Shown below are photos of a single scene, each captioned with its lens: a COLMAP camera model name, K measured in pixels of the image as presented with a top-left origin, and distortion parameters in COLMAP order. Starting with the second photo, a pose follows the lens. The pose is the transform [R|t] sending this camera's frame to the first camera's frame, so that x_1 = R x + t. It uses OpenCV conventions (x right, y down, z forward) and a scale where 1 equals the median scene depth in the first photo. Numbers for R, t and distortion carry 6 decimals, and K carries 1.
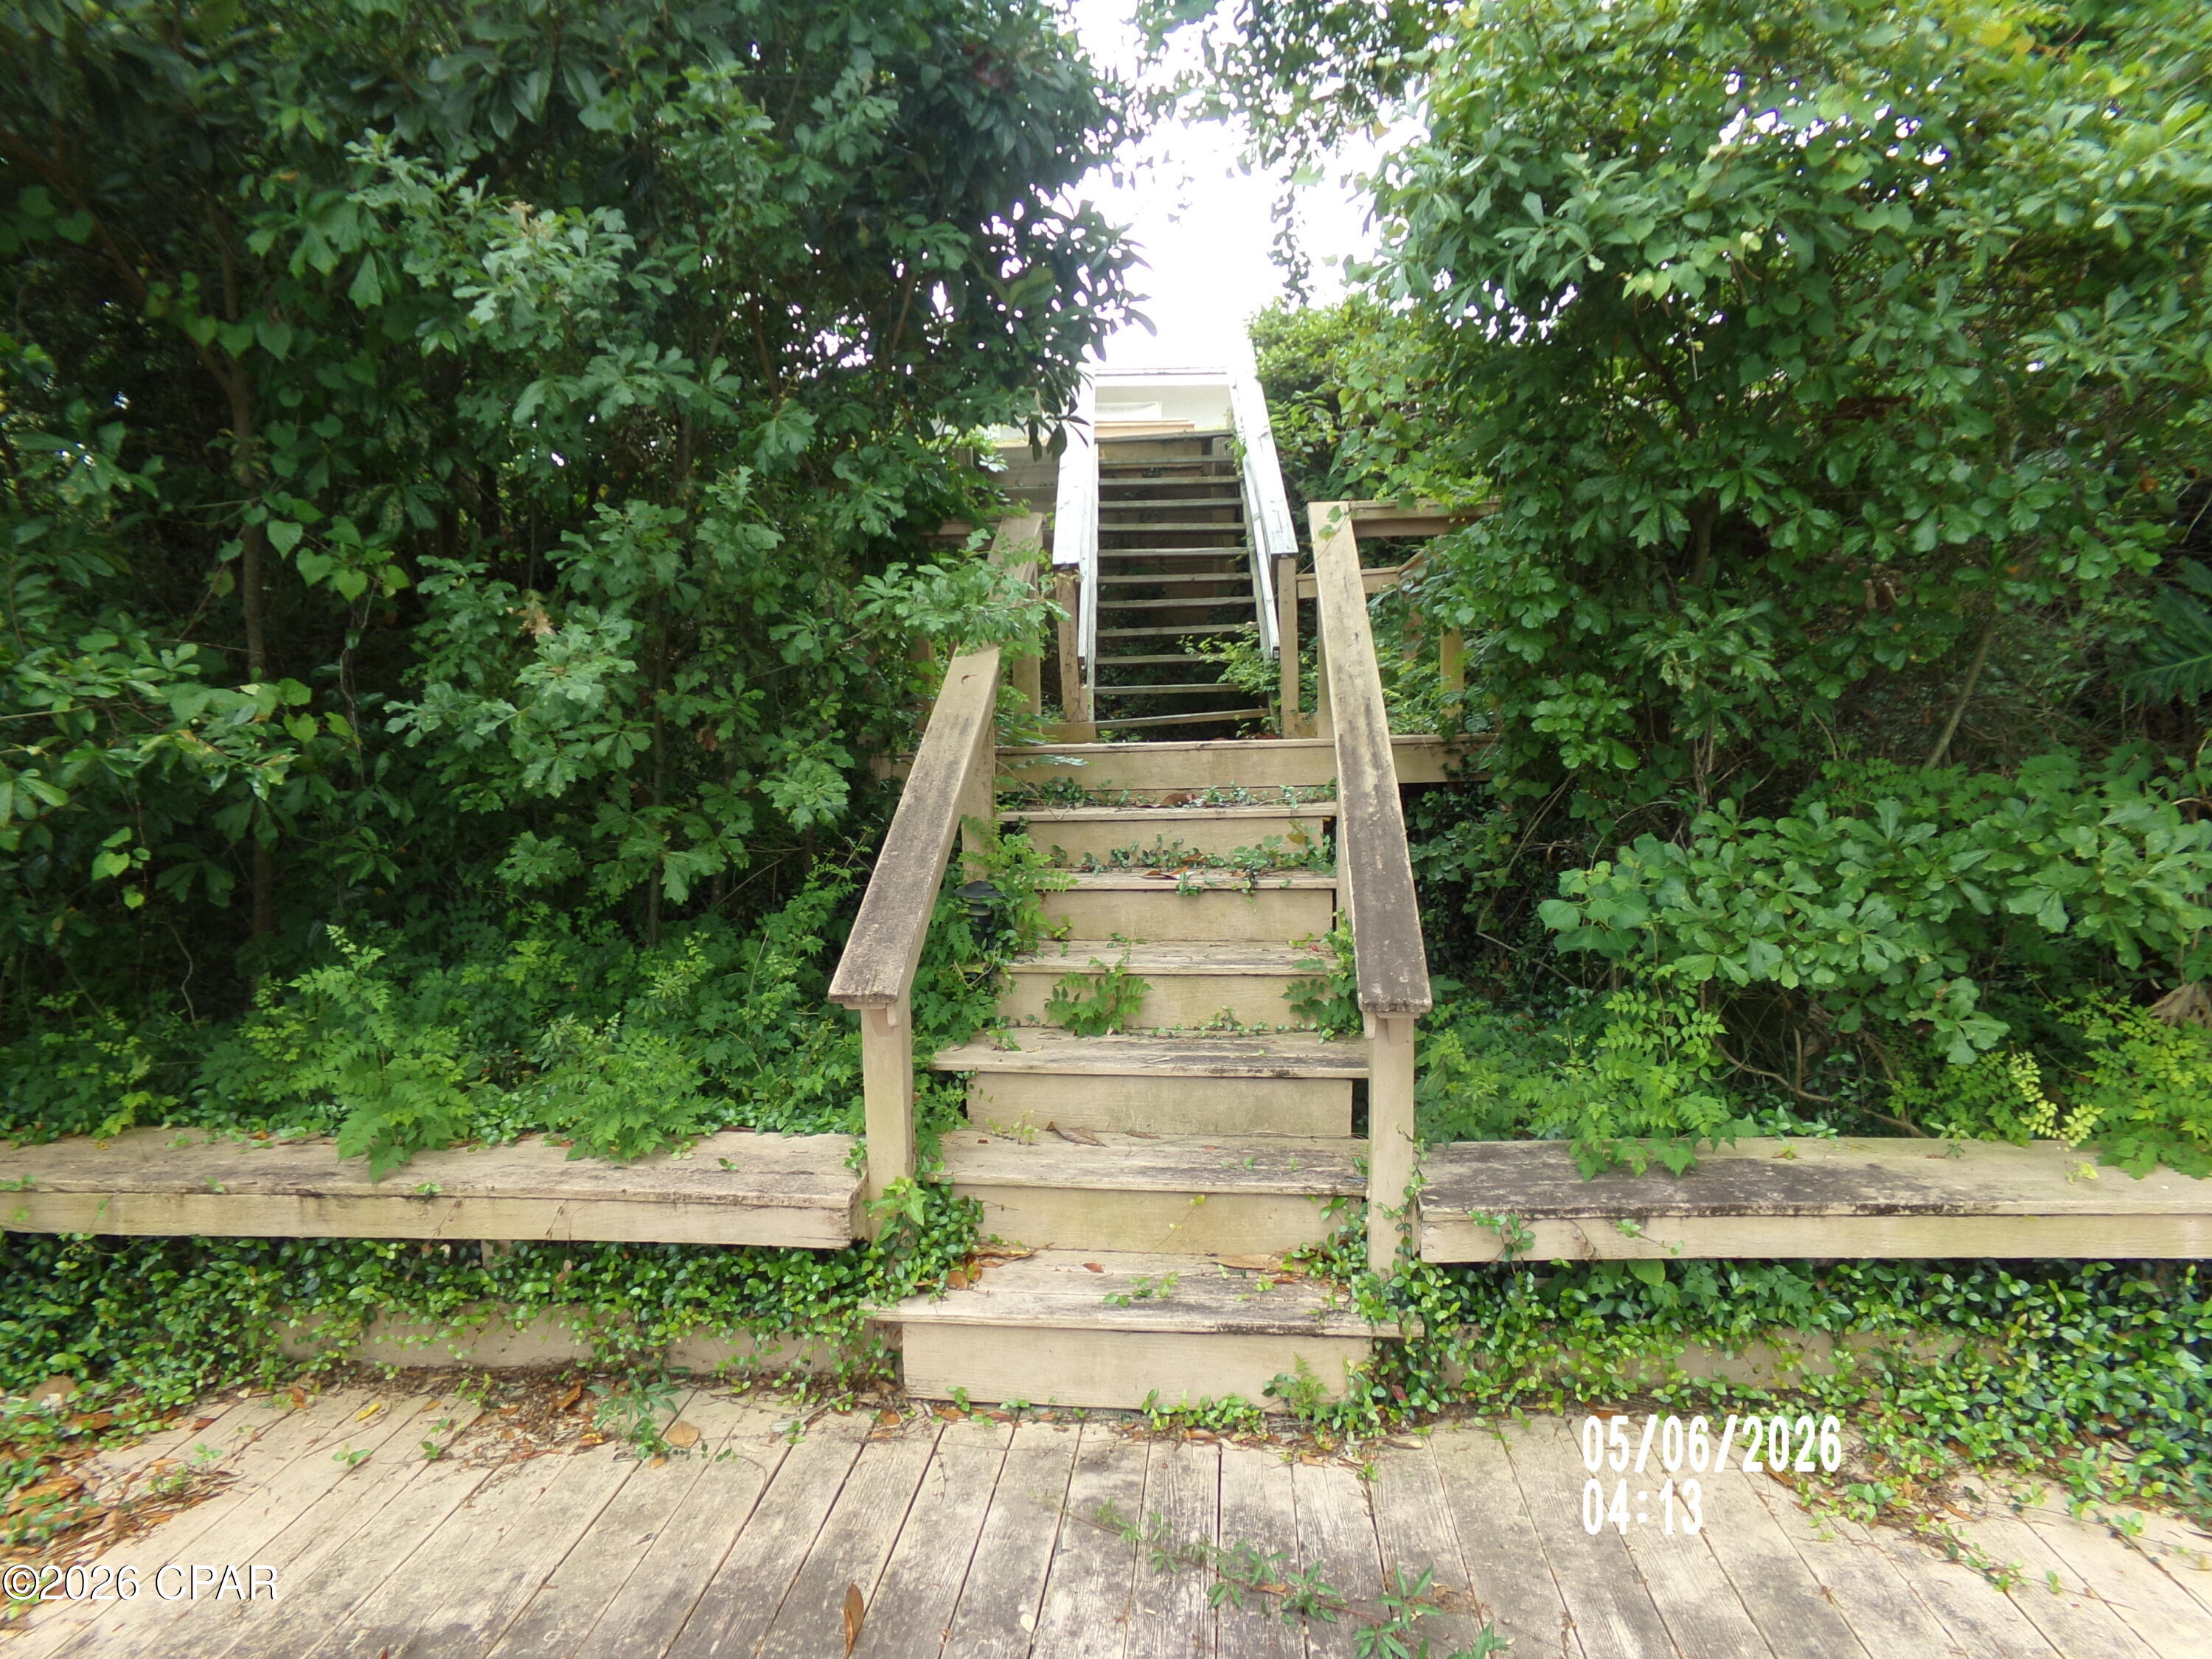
lens RADIAL K [[1567.5, 0, 1106.0], [0, 1567.5, 829.5], [0, 0, 1]] dist [0.042951, 0.000915]
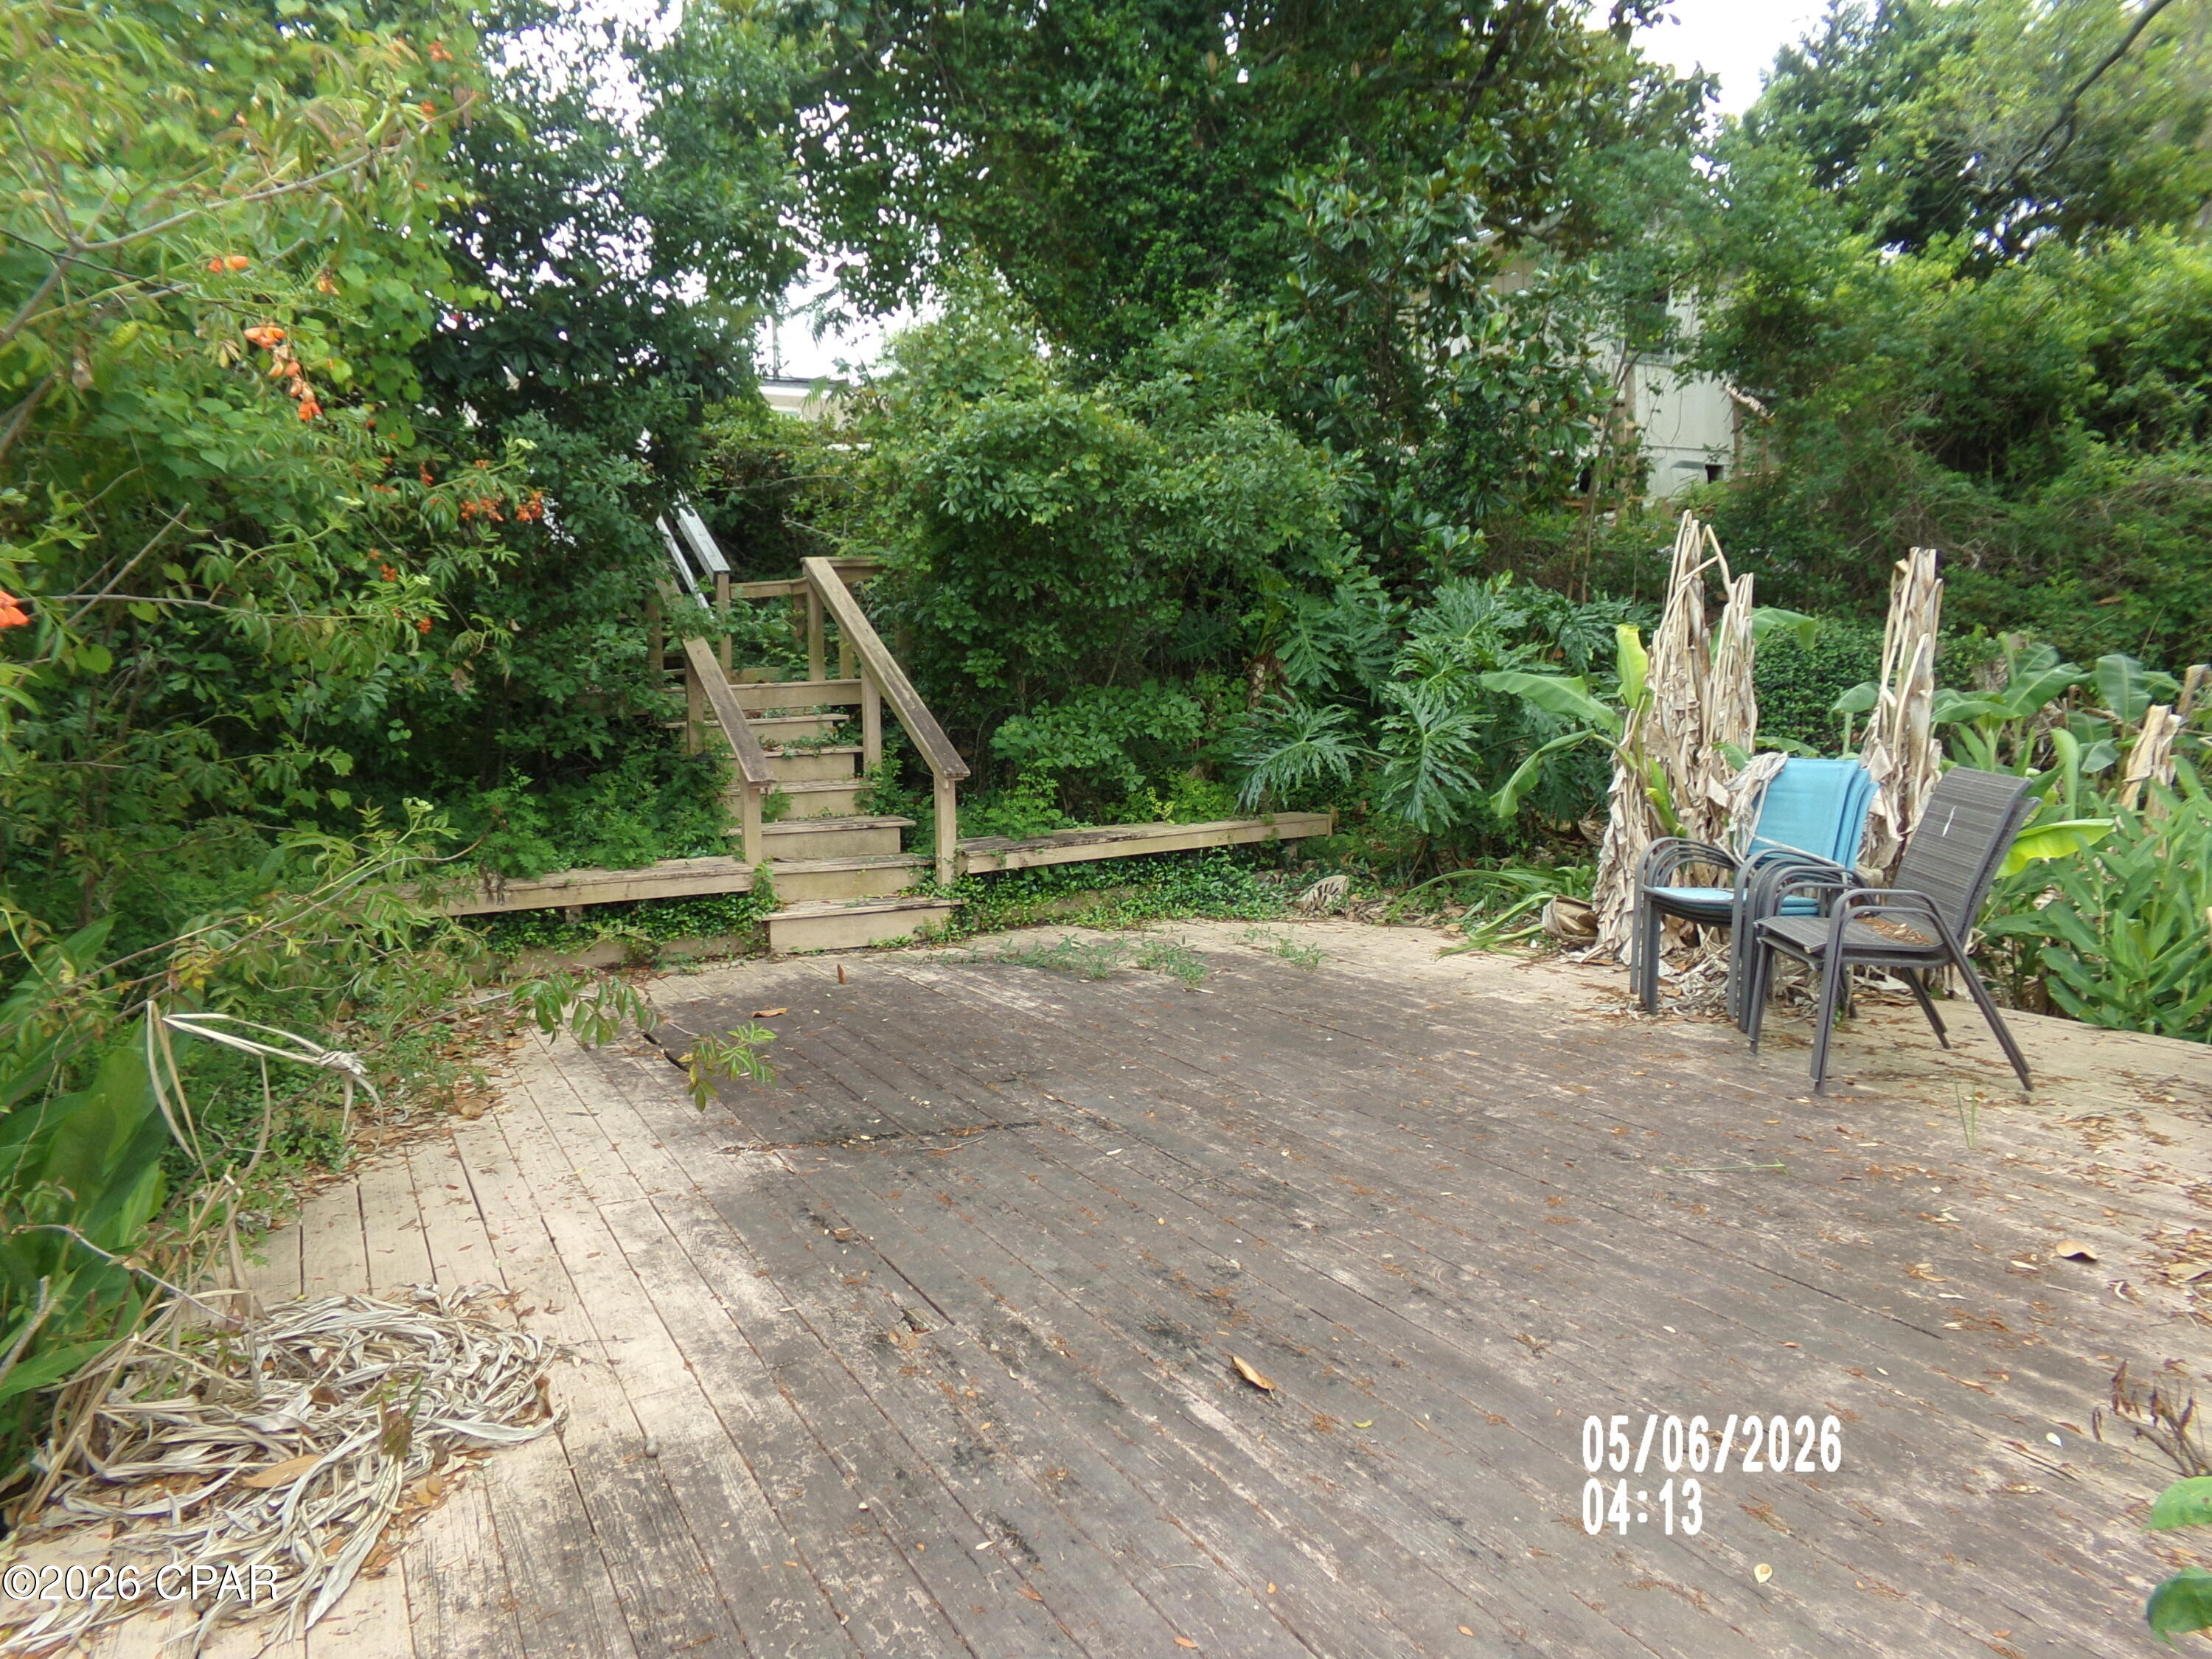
lens RADIAL K [[1535.0, 0, 1106.0], [0, 1535.0, 829.5], [0, 0, 1]] dist [-0.056619, 0.104869]
pose [[0.851039, -0.064269, 0.521155, -0.914896], [0.049110, 0.997873, 0.042862, 0.098384], [-0.522802, -0.010883, 0.852385, -1.278841]]
